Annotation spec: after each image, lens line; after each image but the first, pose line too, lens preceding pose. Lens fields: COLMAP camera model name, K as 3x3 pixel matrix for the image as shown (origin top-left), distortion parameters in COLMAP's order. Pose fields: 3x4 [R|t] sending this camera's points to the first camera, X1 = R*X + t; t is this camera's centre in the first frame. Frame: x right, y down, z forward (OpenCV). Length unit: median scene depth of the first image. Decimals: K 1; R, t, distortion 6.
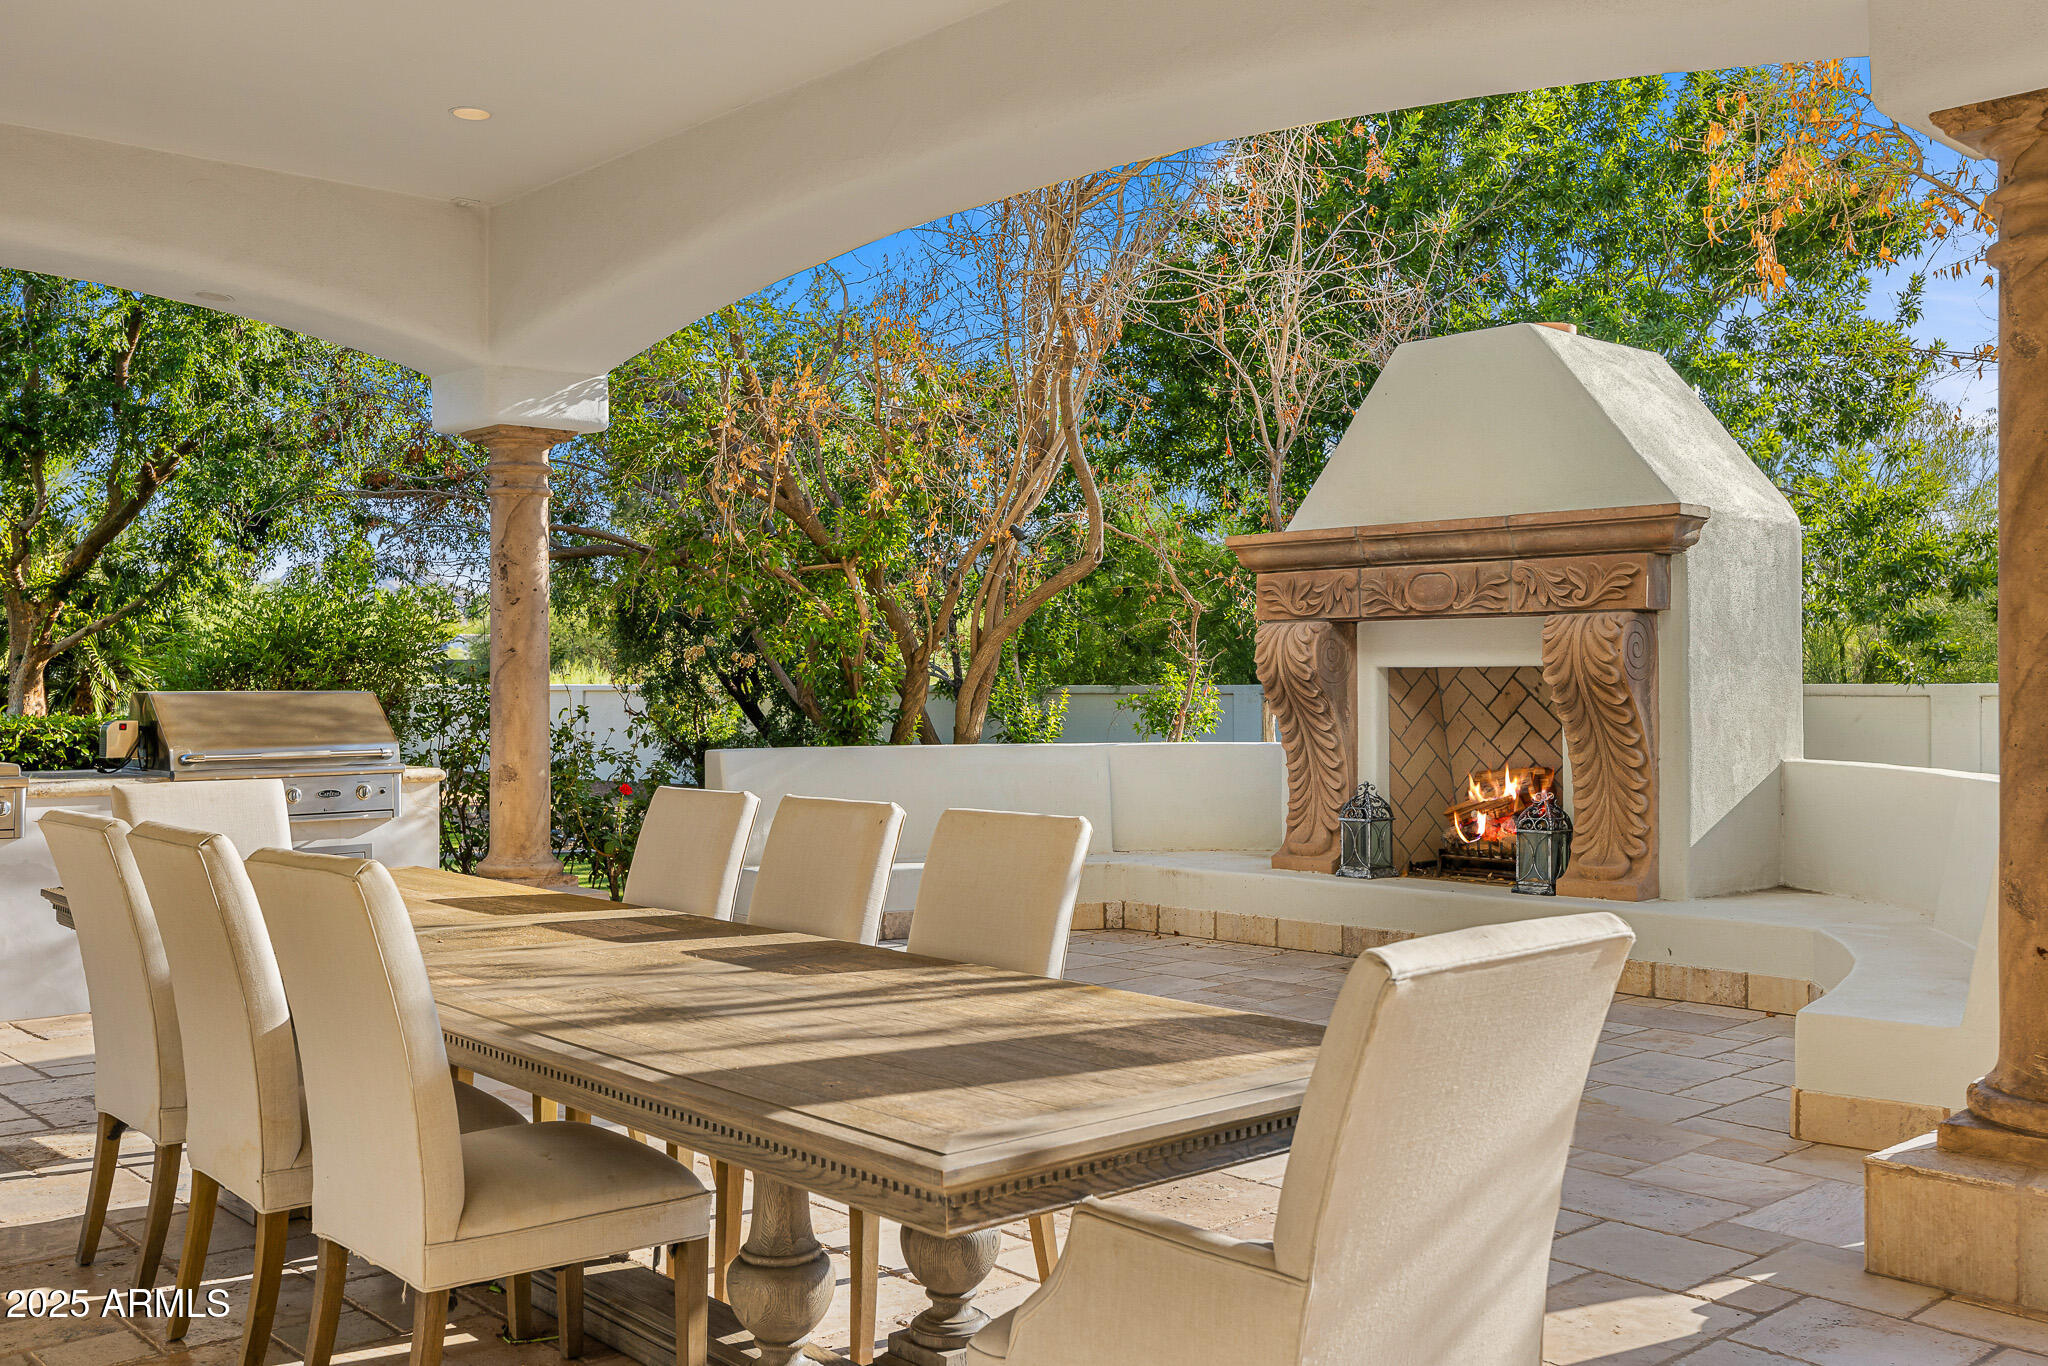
lens RADIAL K [[1938.1, 0, 1025.1], [0, 1938.1, 684.6], [0, 0, 1]] dist [0.017277, 0.000000]
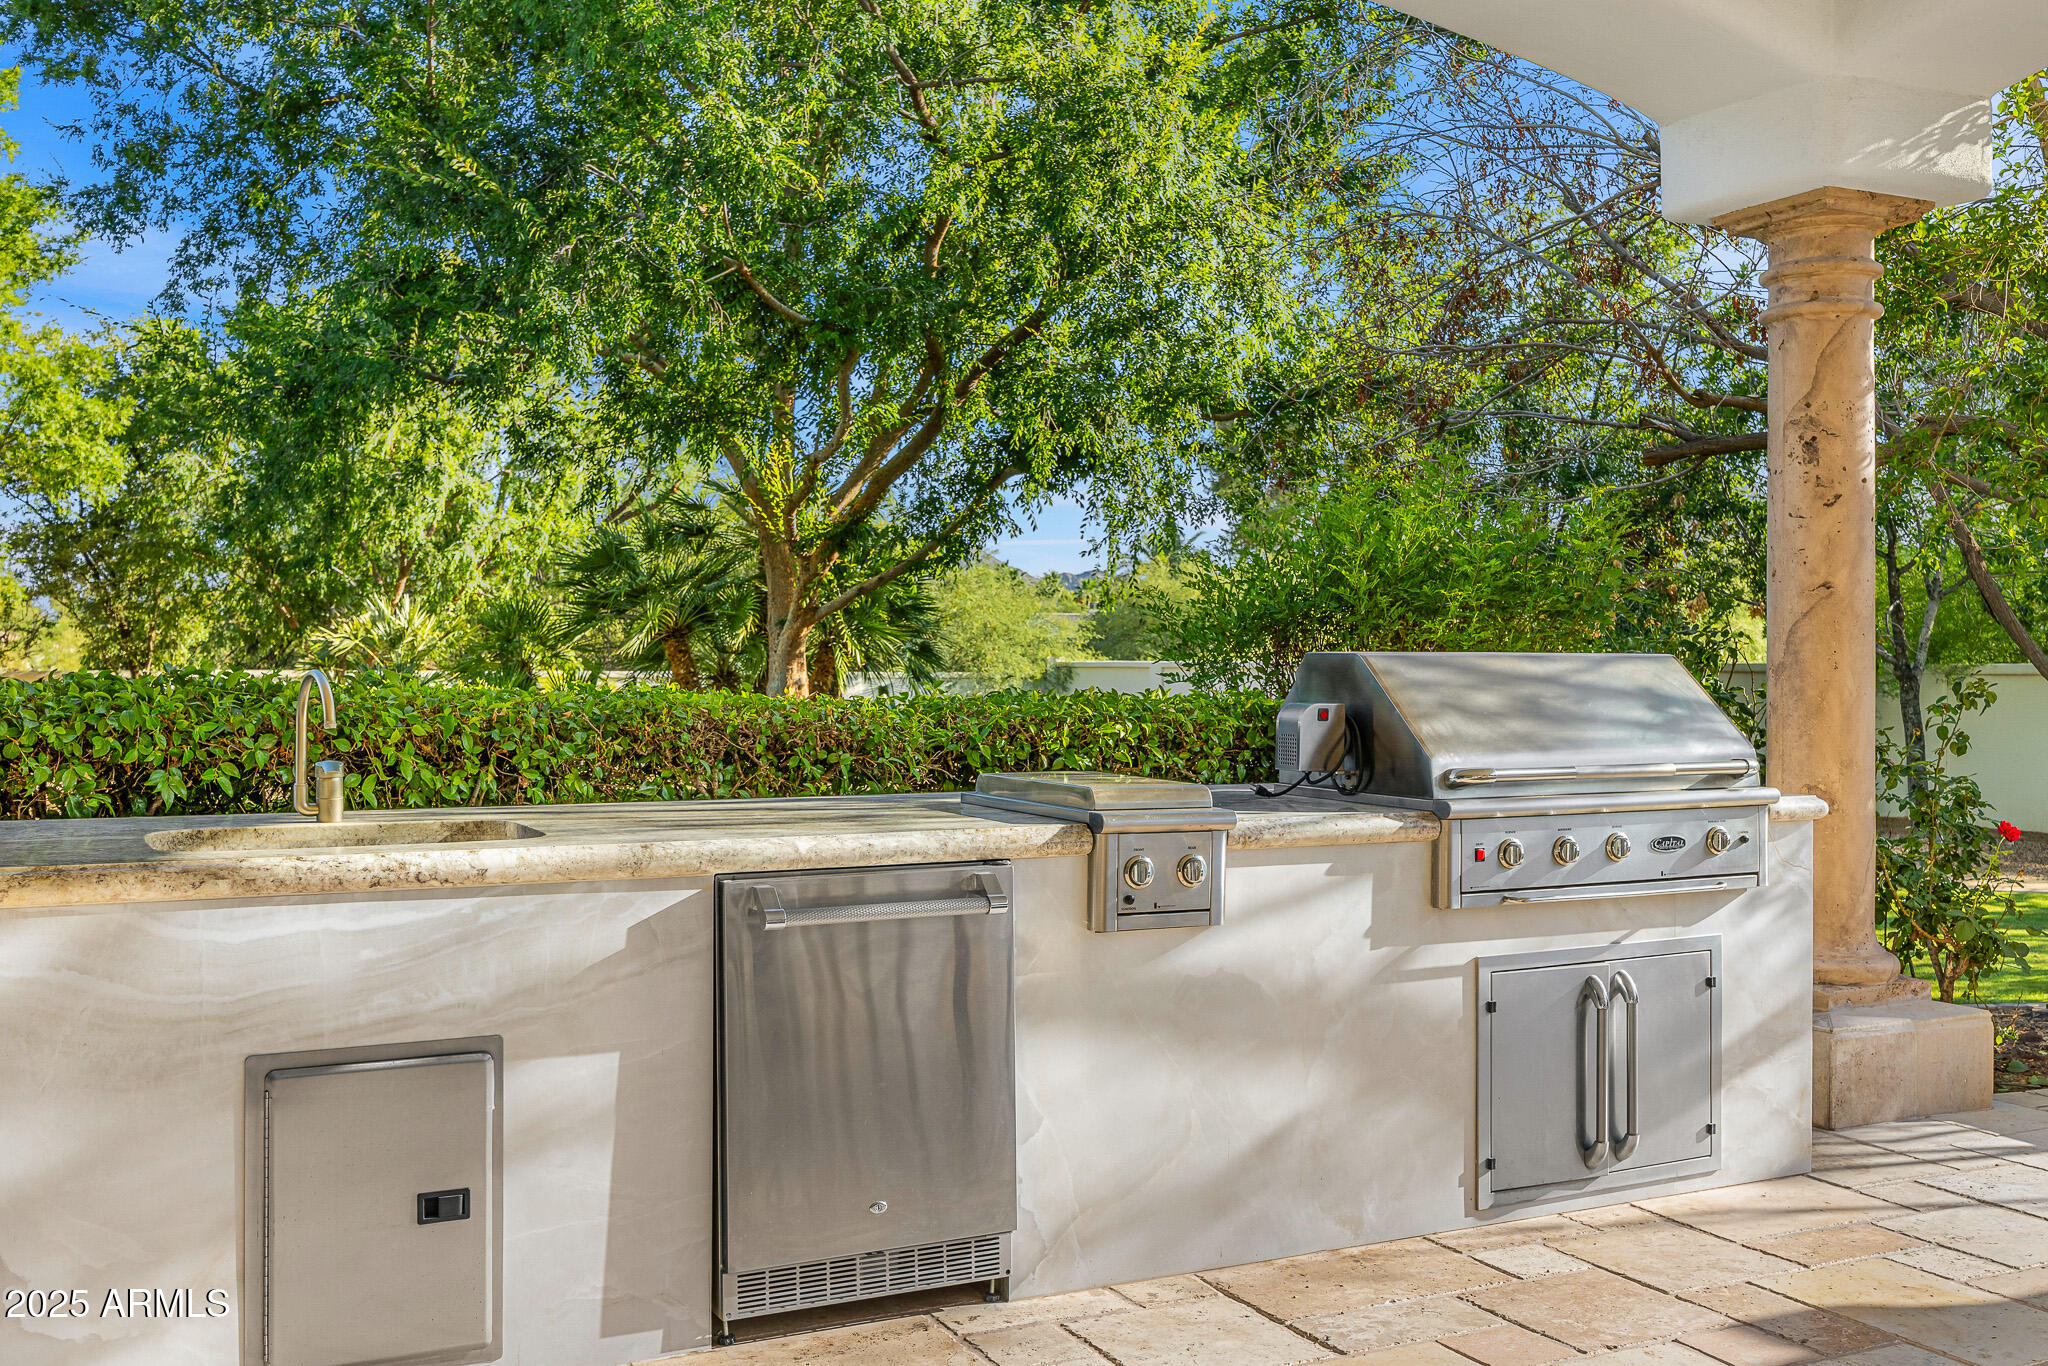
lens RADIAL K [[1938.1, 0, 1023.5], [0, 1938.1, 680.2], [0, 0, 1]] dist [0.017277, 0.000000]
pose [[0.964765, 0.006971, -0.263022, -0.341782], [-0.005023, 0.999955, 0.008076, 0.006724], [0.263066, -0.006470, 0.964756, 0.381277]]
